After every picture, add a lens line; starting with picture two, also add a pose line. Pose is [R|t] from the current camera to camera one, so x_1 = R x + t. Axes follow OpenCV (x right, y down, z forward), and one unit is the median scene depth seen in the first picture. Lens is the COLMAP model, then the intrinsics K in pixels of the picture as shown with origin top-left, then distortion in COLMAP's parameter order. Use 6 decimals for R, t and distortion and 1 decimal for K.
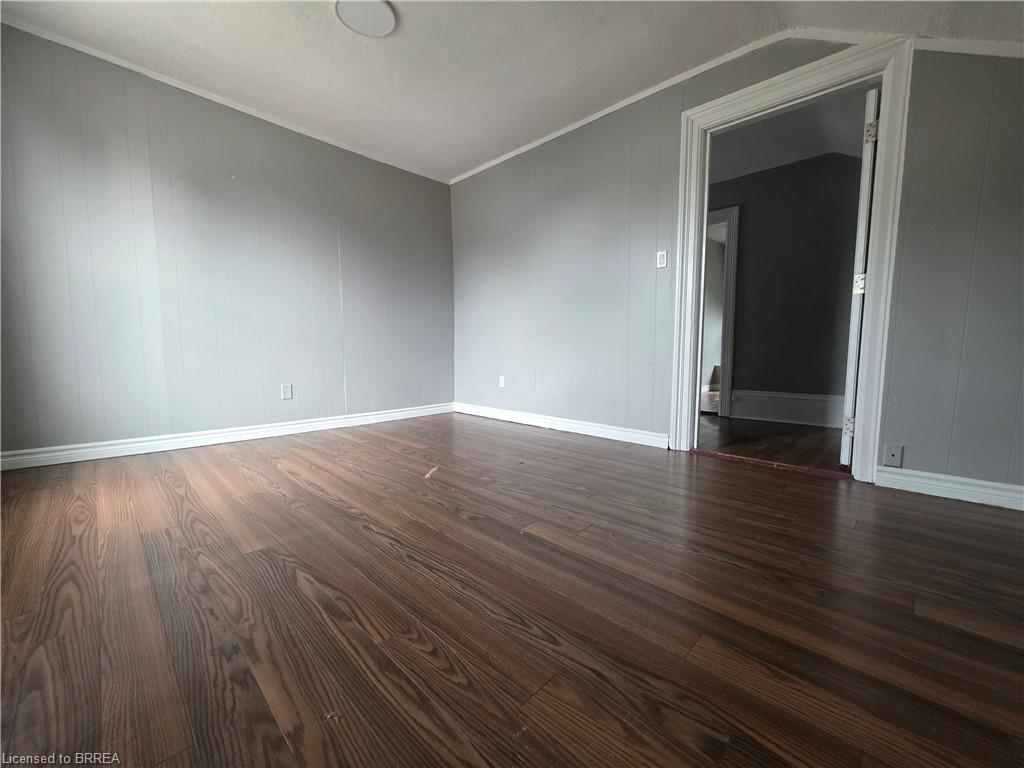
lens RADIAL K [[408.2, 0, 513.0], [0, 408.2, 379.7], [0, 0, 1]] dist [0.002802, -0.000093]
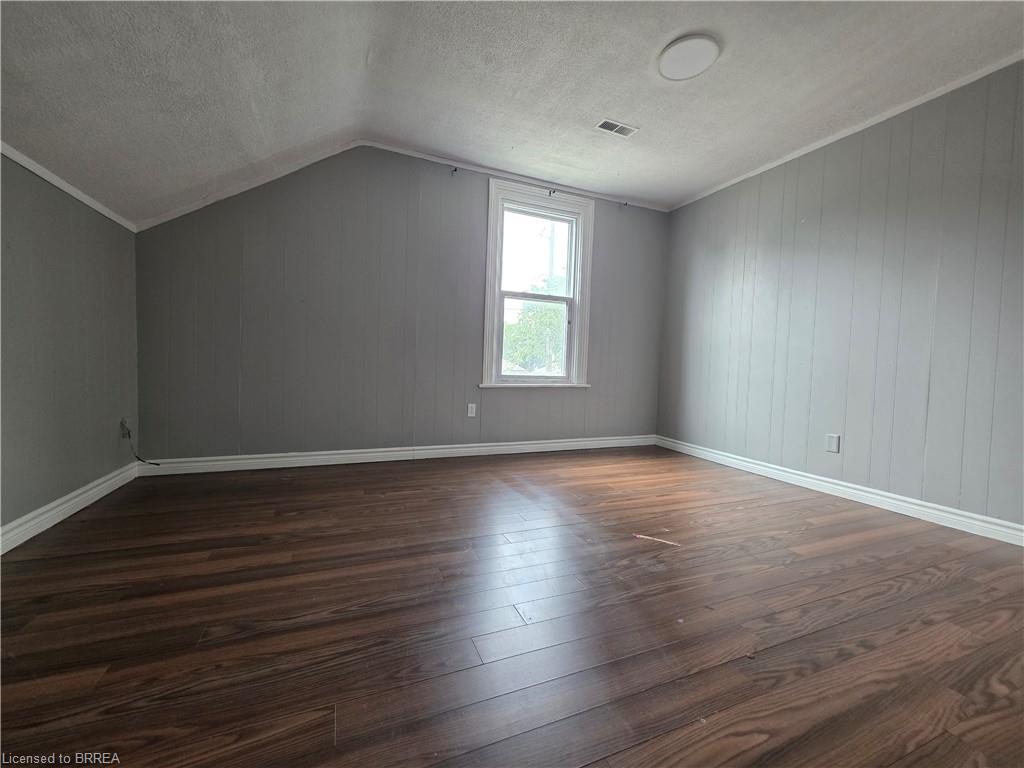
lens RADIAL K [[408.2, 0, 512.0], [0, 408.2, 383.1], [0, 0, 1]] dist [0.002802, -0.000093]
pose [[-0.379702, 0.026611, -0.924726, 0.790136], [-0.101798, 0.992314, 0.070355, -0.143877], [0.919491, 0.120849, -0.374075, 1.145933]]
